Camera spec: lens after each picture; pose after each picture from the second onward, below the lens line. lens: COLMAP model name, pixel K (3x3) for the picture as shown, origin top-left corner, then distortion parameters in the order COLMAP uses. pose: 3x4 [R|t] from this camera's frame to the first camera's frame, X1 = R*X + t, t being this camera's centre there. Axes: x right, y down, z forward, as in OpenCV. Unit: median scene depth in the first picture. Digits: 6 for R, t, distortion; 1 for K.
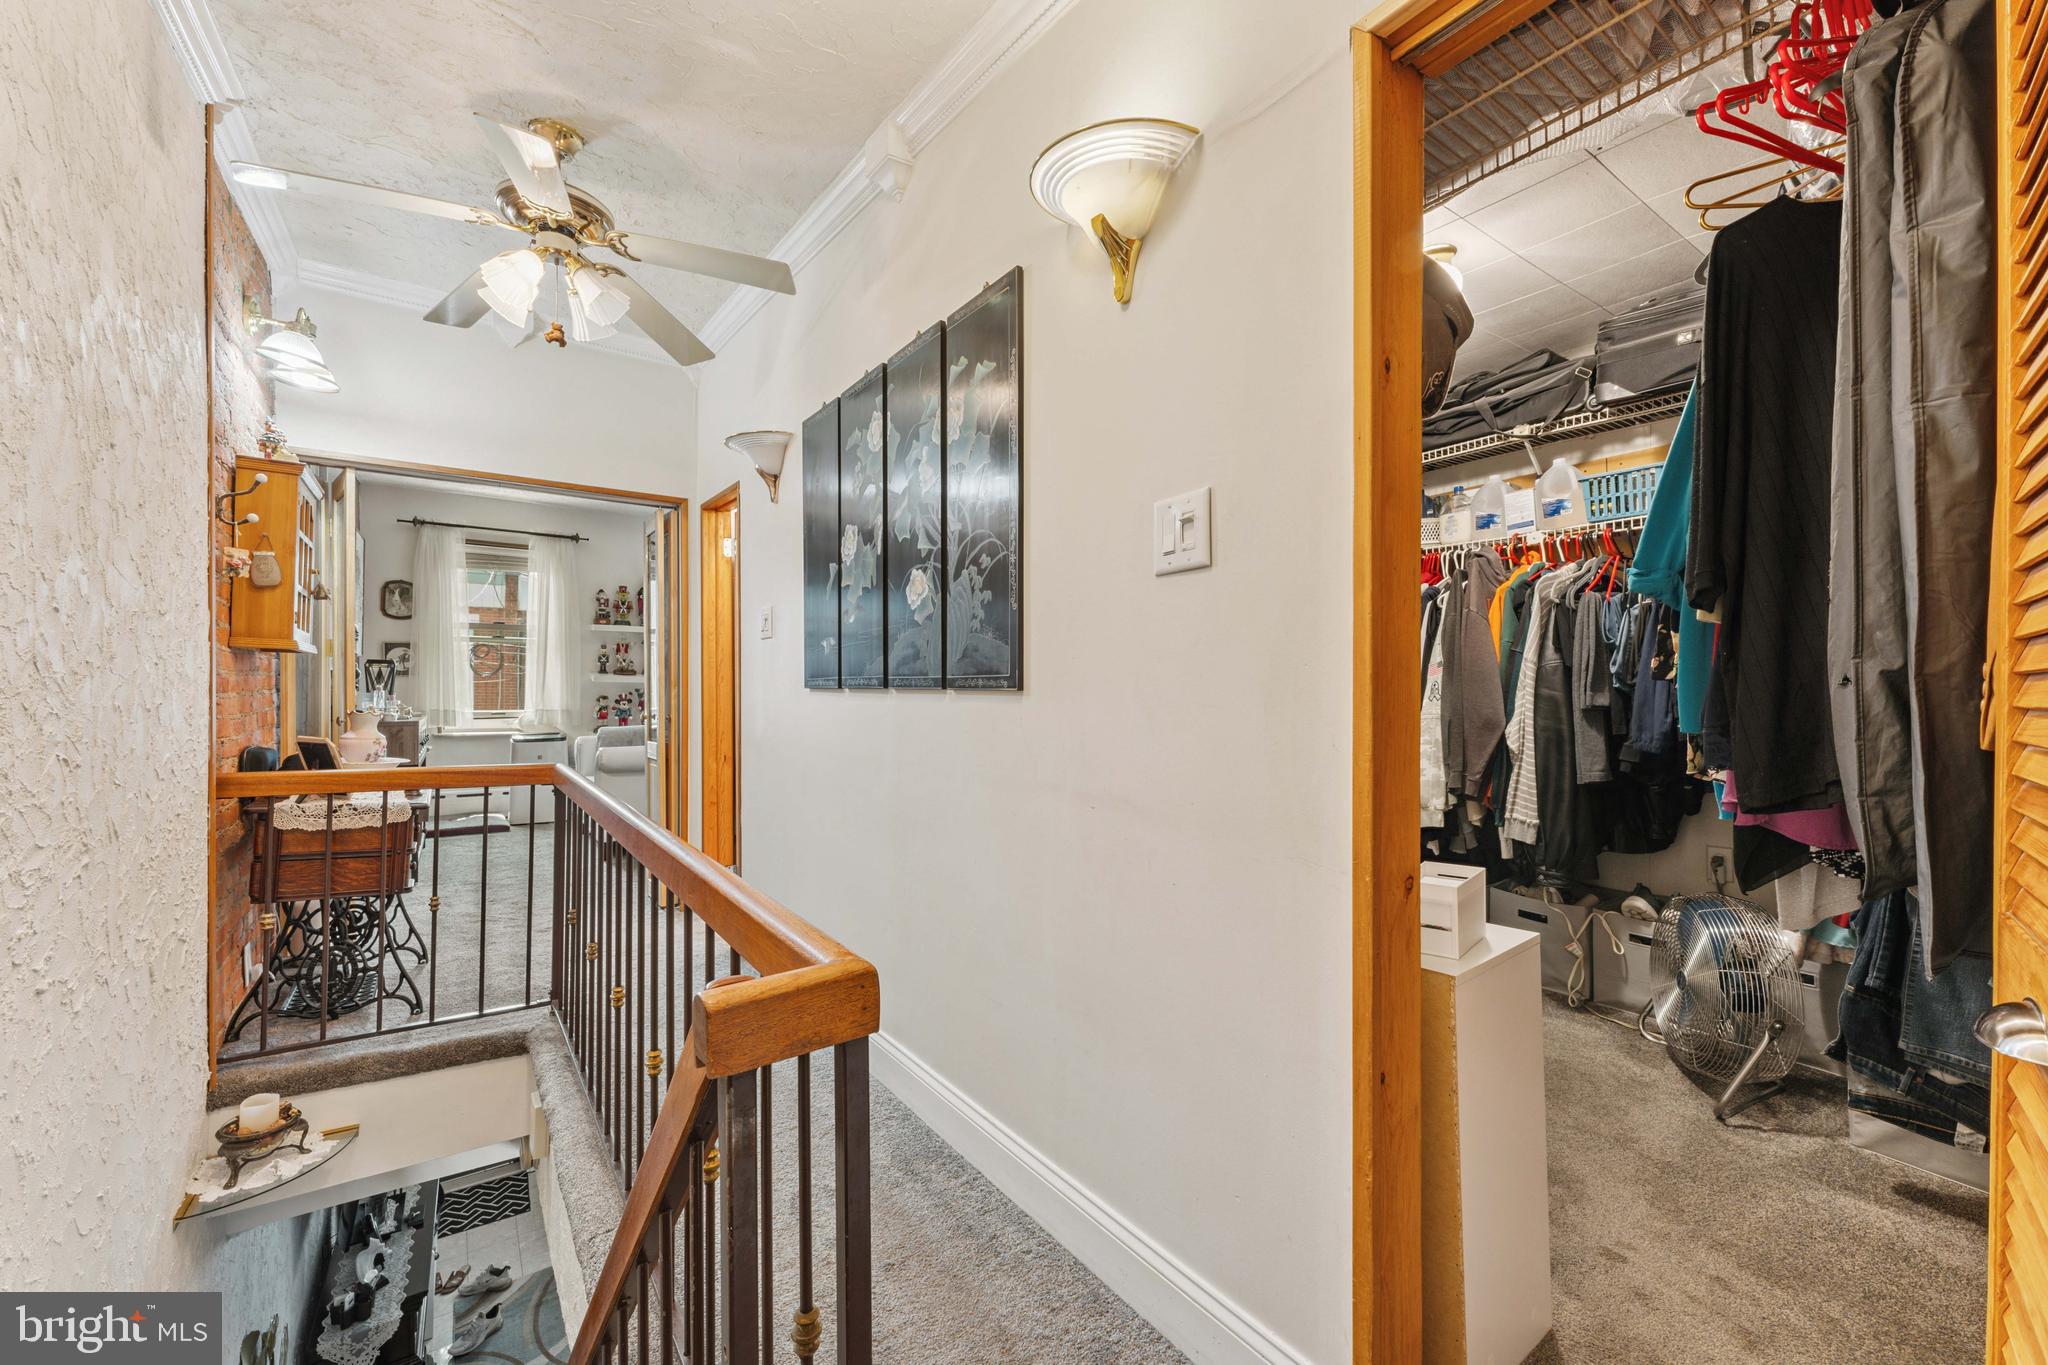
lens RADIAL K [[819.0, 0, 1031.8], [0, 819.0, 681.3], [0, 0, 1]] dist [-0.002749, 0.000449]
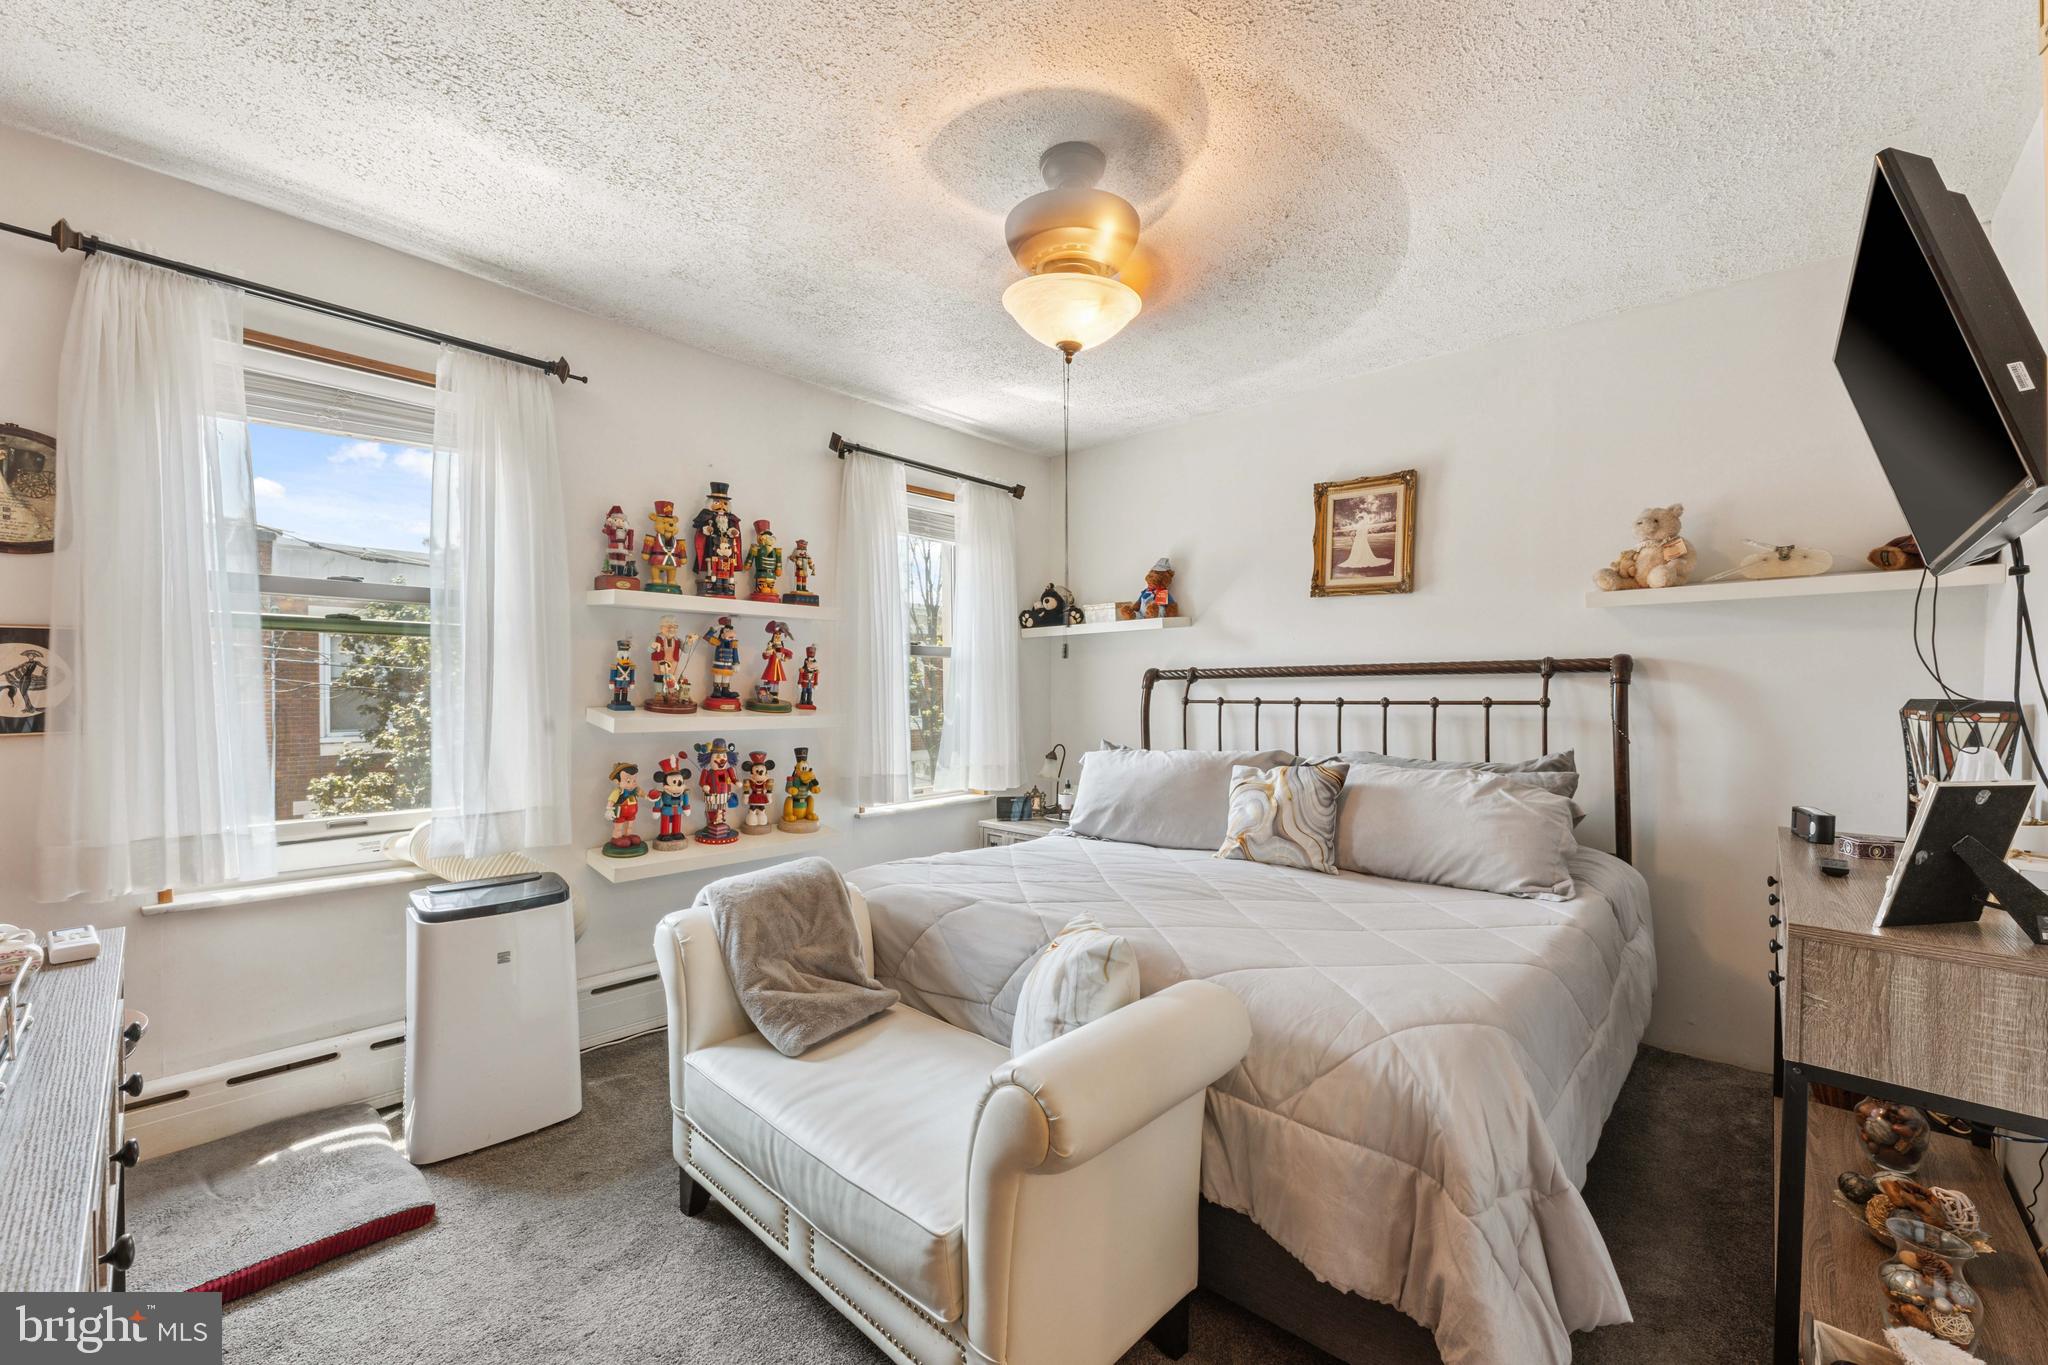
lens RADIAL K [[819.0, 0, 1015.6], [0, 819.0, 696.7], [0, 0, 1]] dist [-0.002749, 0.000449]
pose [[0.981892, -0.006040, 0.189344, -0.423928], [0.003603, 0.999906, 0.013212, -0.021858], [-0.189407, -0.012290, 0.981822, 0.578464]]
